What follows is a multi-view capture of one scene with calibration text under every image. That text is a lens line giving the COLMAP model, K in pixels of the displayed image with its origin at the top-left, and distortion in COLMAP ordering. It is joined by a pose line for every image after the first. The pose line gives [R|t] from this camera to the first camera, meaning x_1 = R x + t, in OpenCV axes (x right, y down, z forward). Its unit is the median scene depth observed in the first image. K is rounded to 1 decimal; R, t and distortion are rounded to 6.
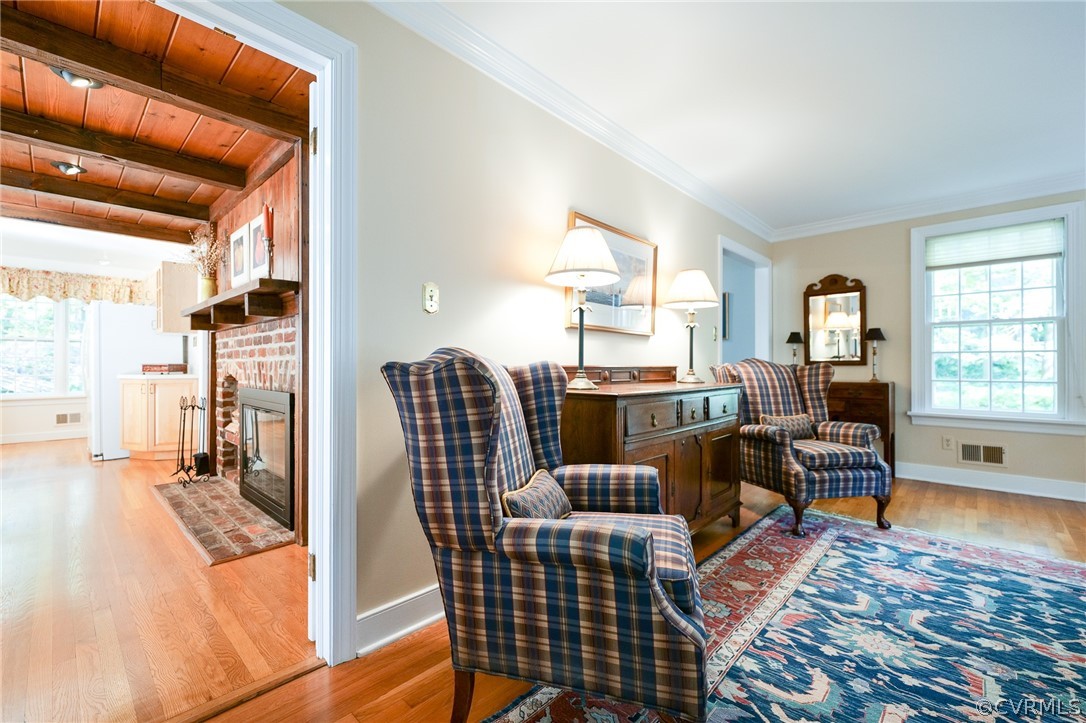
lens RADIAL K [[457.8, 0, 539.7], [0, 457.8, 363.1], [0, 0, 1]] dist [0.002402, -0.000028]
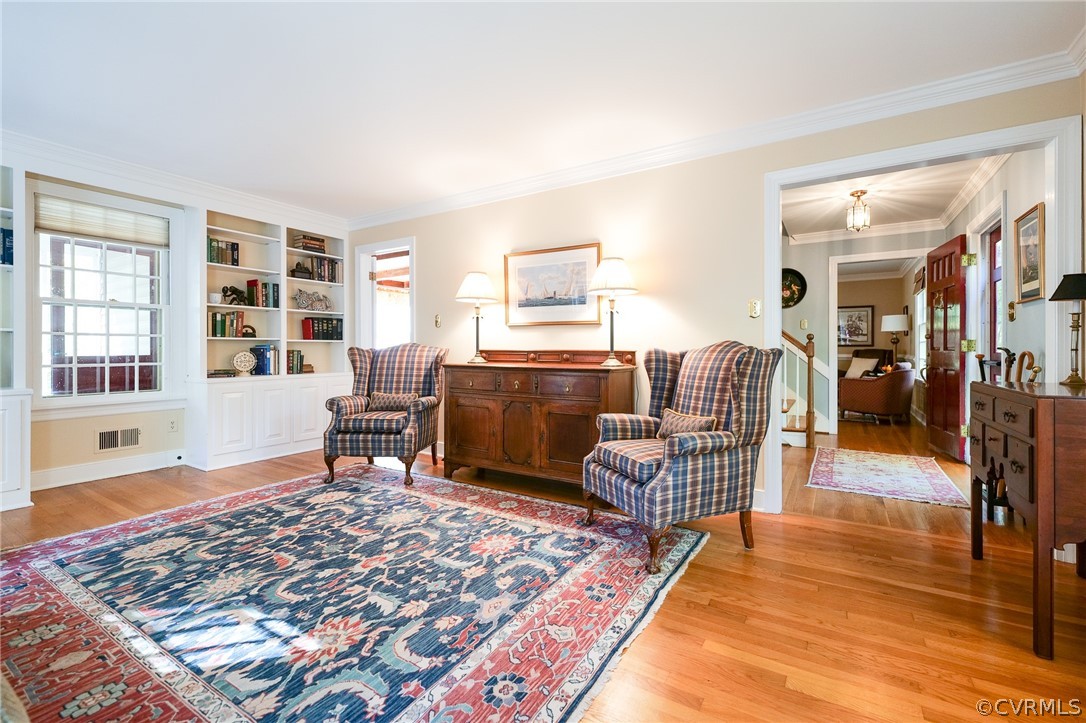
lens RADIAL K [[457.8, 0, 541.4], [0, 457.8, 354.2], [0, 0, 1]] dist [0.002402, -0.000028]
pose [[0.196439, 0.005309, -0.980502, 2.037097], [0.001325, 0.999983, 0.005680, 0.015869], [0.980515, -0.002415, 0.196429, 0.980518]]
